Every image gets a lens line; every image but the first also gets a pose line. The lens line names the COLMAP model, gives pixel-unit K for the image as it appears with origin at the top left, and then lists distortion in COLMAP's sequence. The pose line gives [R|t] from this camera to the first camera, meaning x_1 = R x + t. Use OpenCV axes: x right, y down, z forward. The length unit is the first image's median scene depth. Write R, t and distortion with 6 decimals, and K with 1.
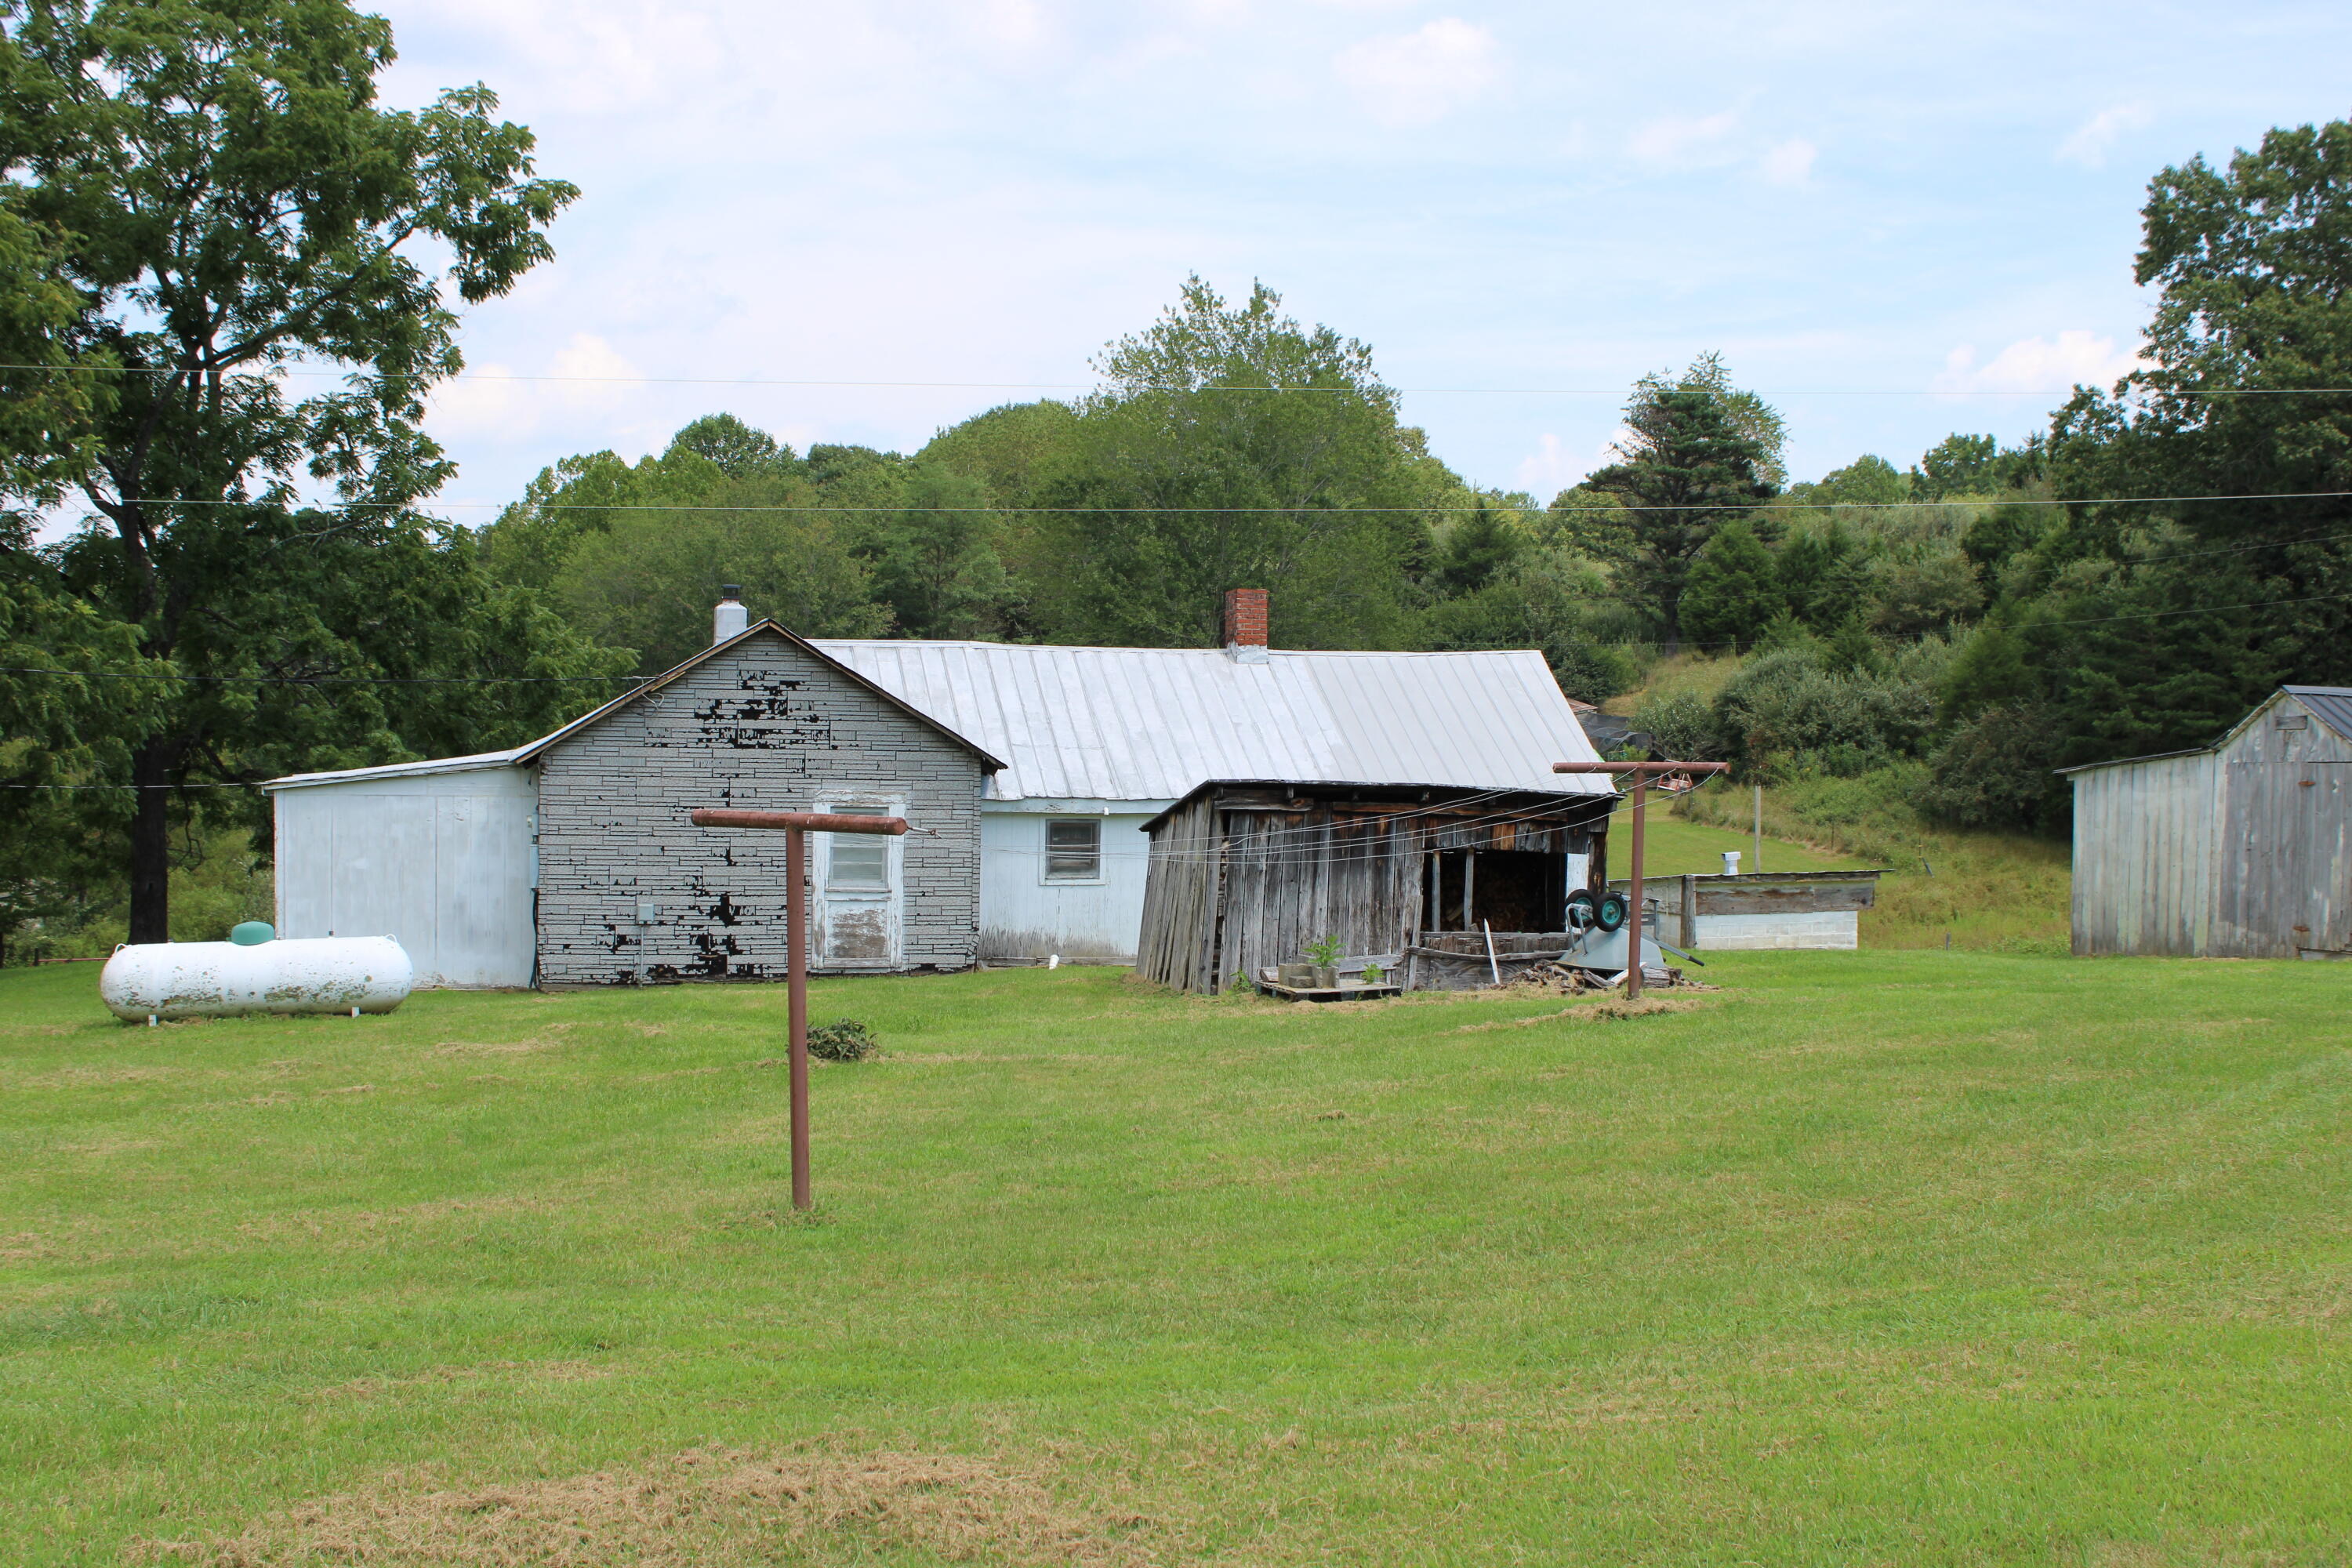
lens RADIAL K [[2604.6, 0, 1175.6], [0, 2604.6, 779.7], [0, 0, 1]] dist [-0.026662, 0.000000]
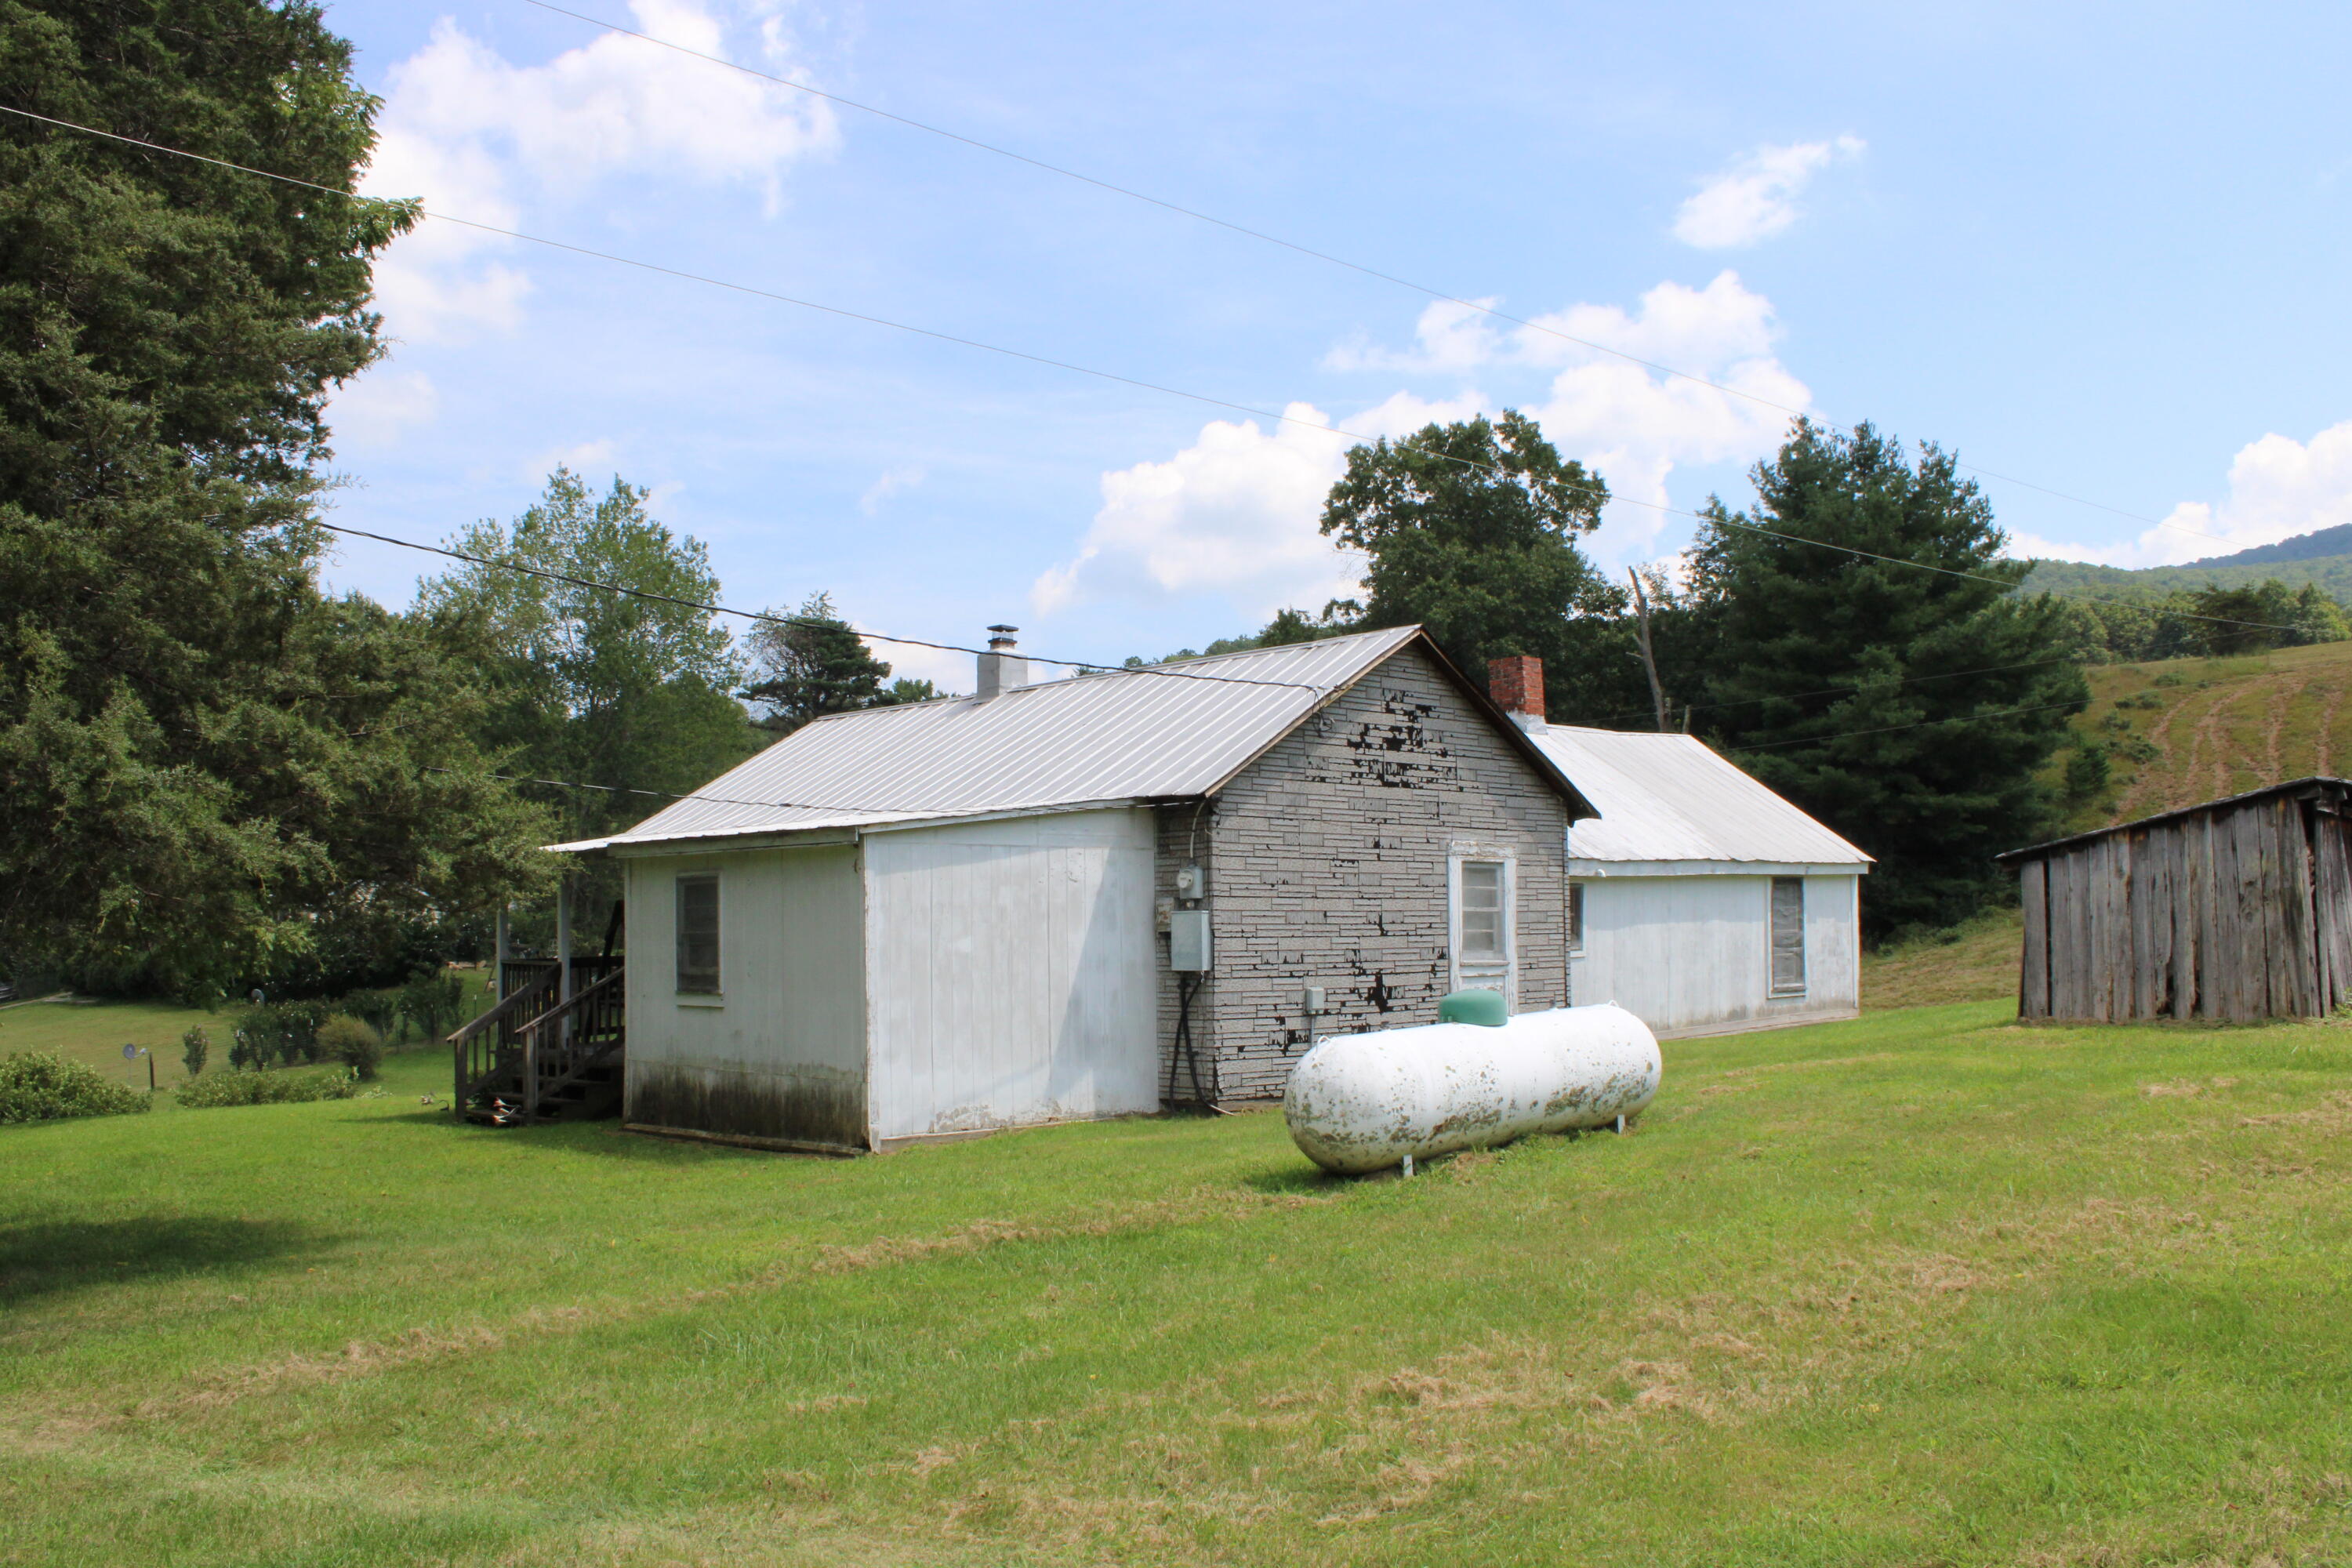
lens RADIAL K [[1980.9, 0, 1176.4], [0, 1980.9, 787.0], [0, 0, 1]] dist [-0.136202, -0.002499]
pose [[0.846525, 0.015433, 0.532126, -0.541365], [0.033901, 0.995988, -0.082817, 0.035638], [-0.531269, 0.088146, 0.842605, 0.528220]]
